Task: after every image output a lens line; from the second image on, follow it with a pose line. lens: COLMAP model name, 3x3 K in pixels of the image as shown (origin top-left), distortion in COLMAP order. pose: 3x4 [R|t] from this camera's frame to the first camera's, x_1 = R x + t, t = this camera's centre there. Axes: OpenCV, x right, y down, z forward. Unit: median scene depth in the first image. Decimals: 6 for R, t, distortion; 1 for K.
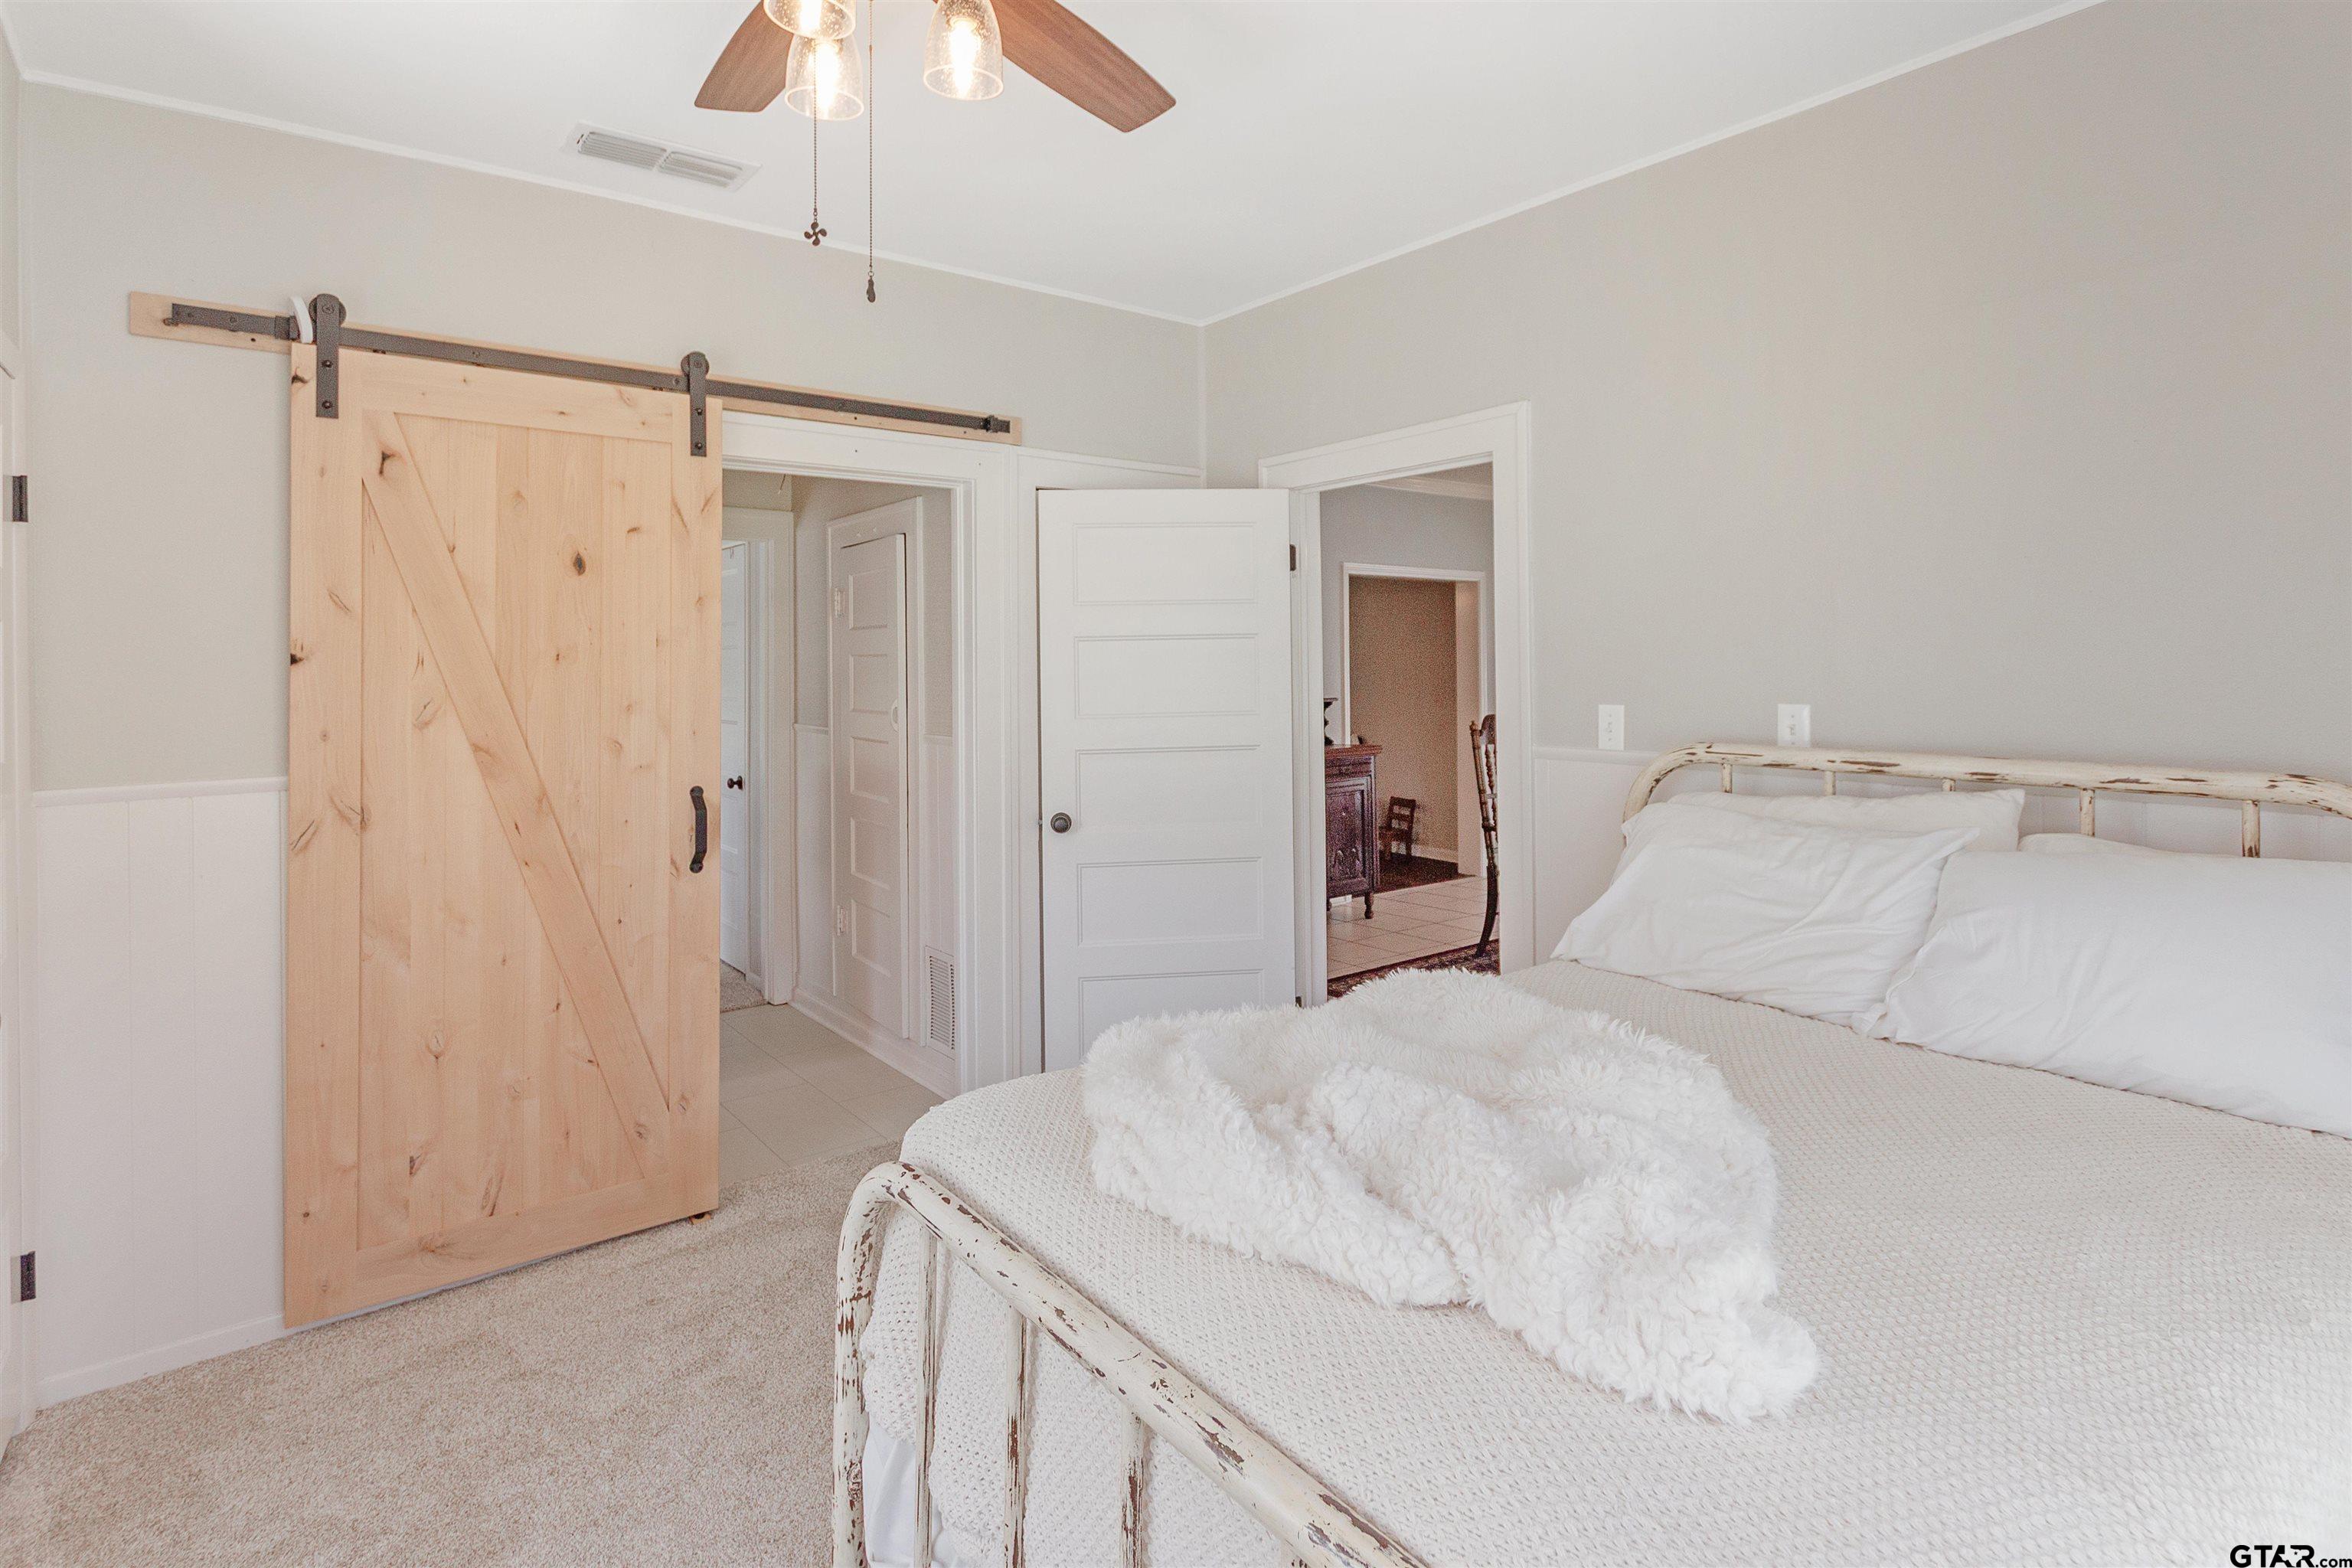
lens RADIAL K [[1163.0, 0, 1176.0], [0, 1163.0, 784.0], [0, 0, 1]] dist [-0.001597, -0.000072]
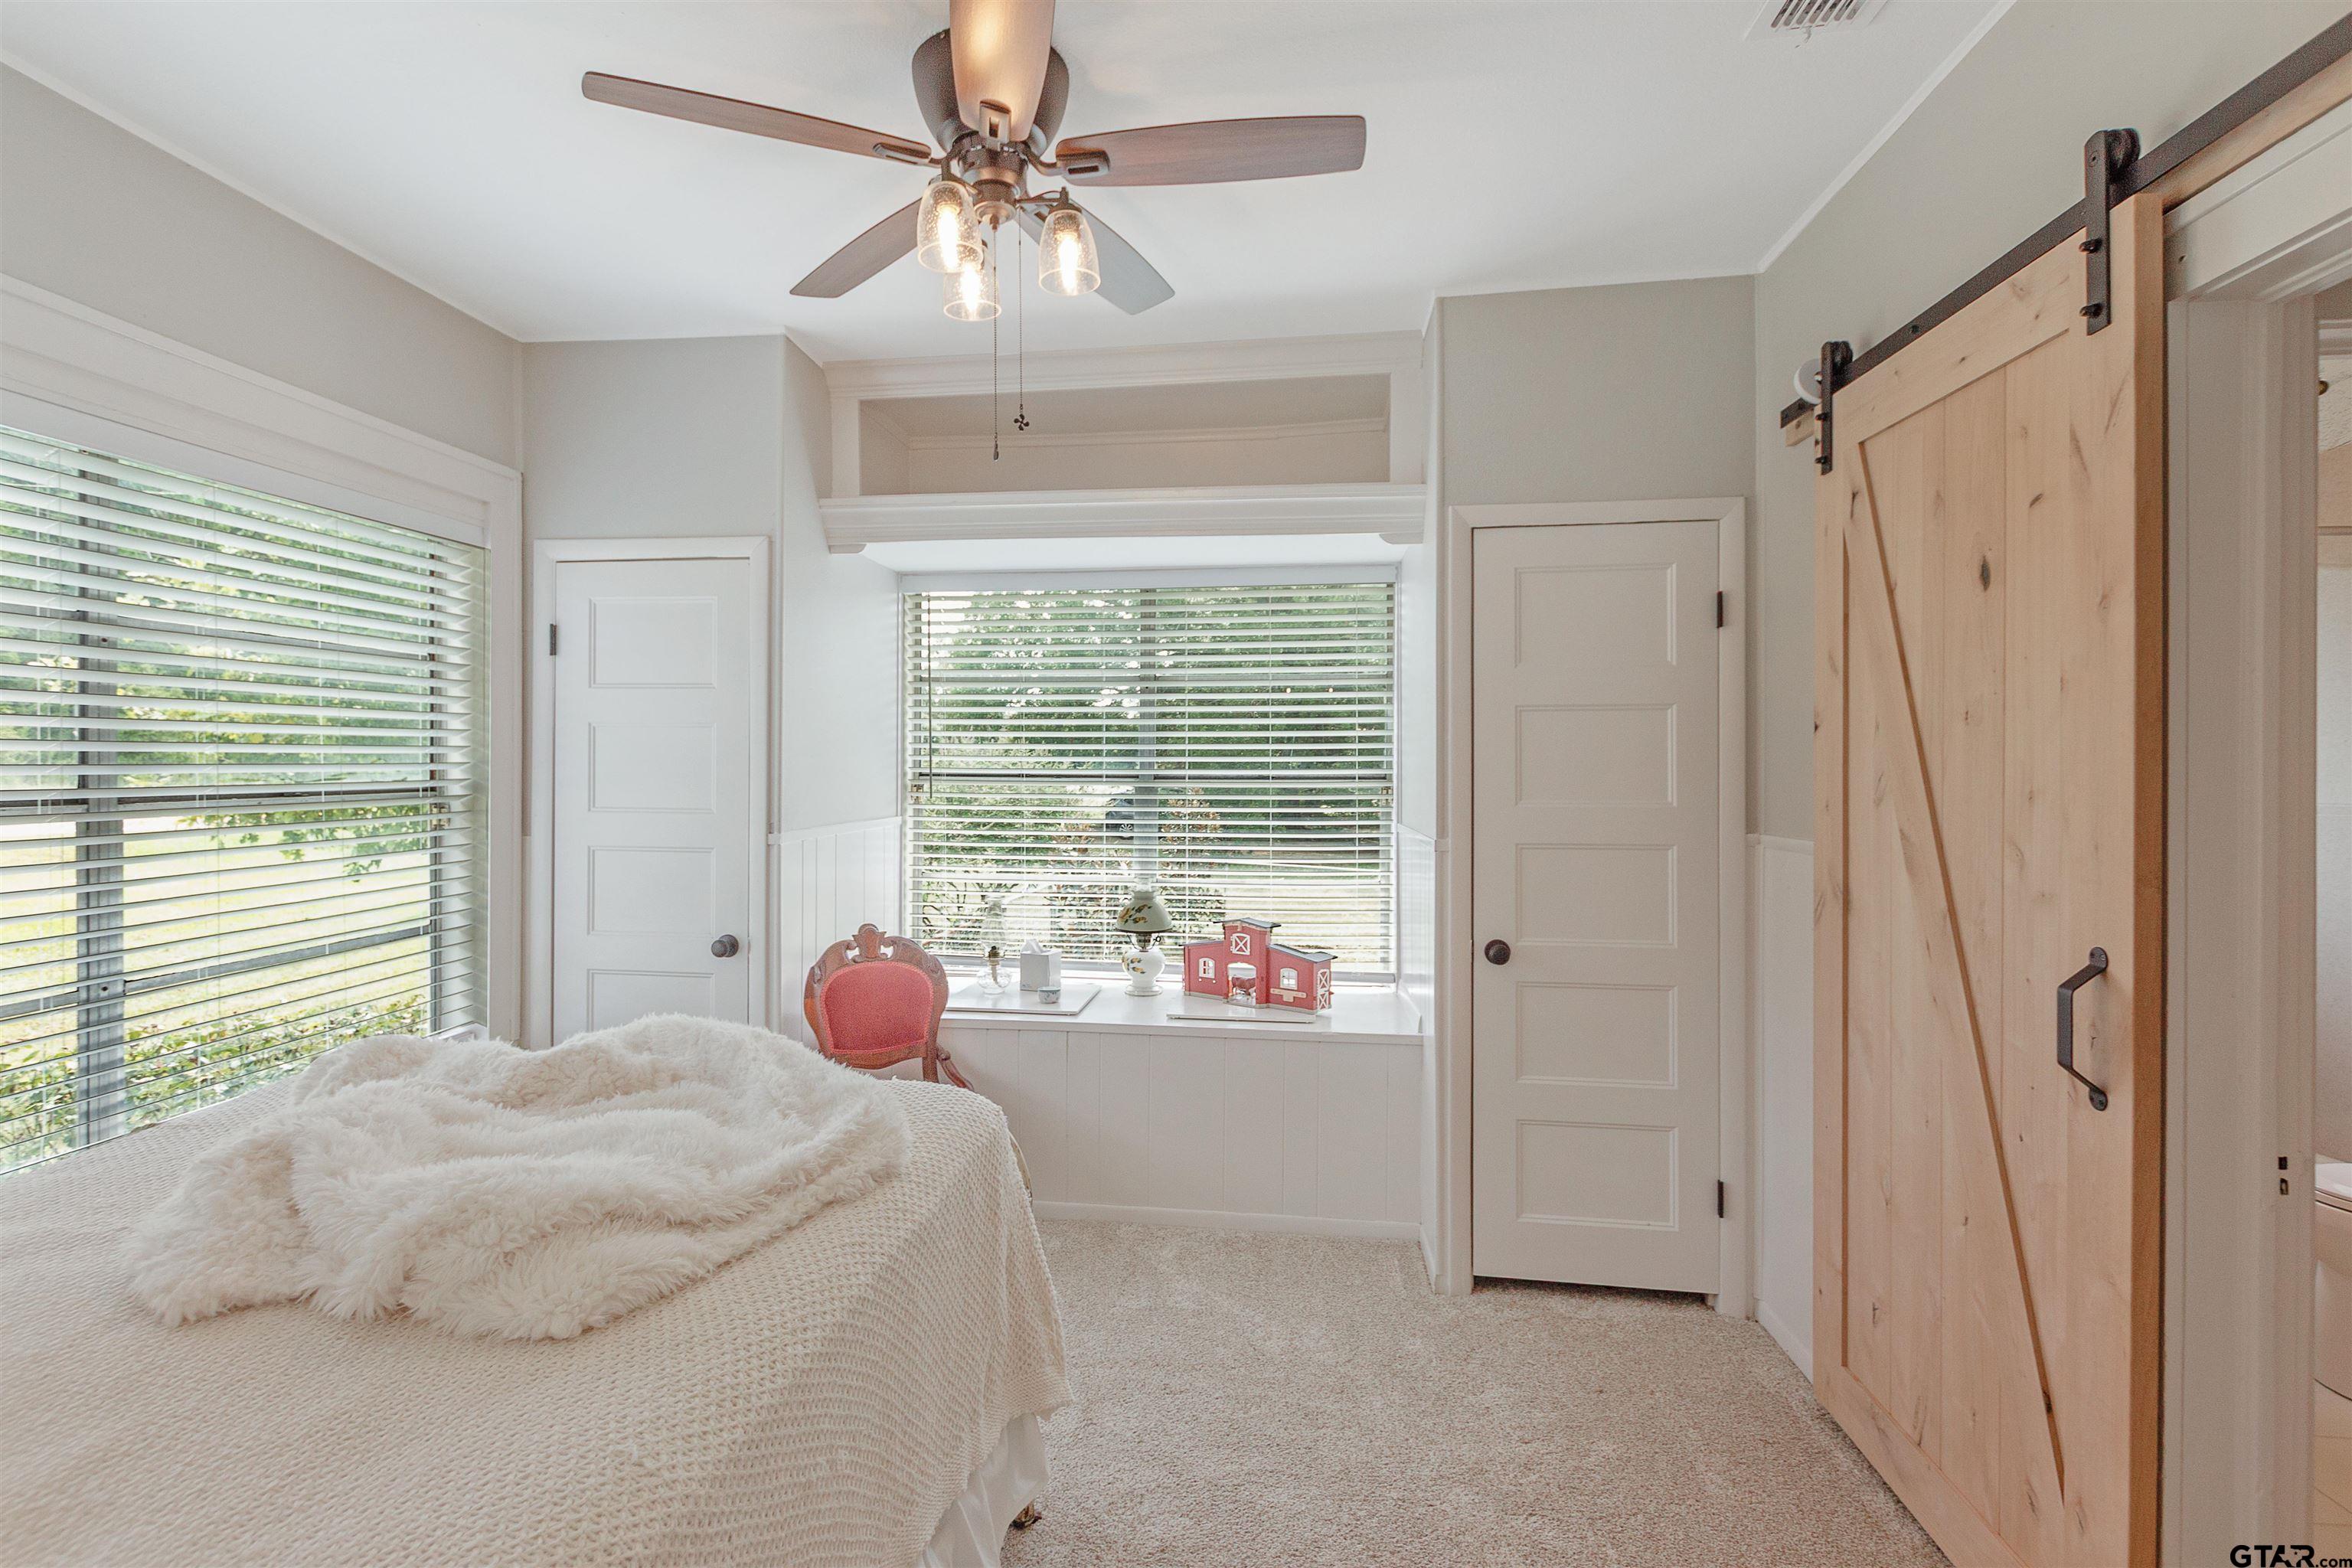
lens RADIAL K [[1163.0, 0, 1176.0], [0, 1163.0, 784.0], [0, 0, 1]] dist [-0.001597, -0.000072]
pose [[-0.672125, 0.043950, -0.739132, 0.283538], [-0.042331, 0.994323, 0.097617, -0.114694], [0.739227, 0.096899, -0.666449, 1.102262]]
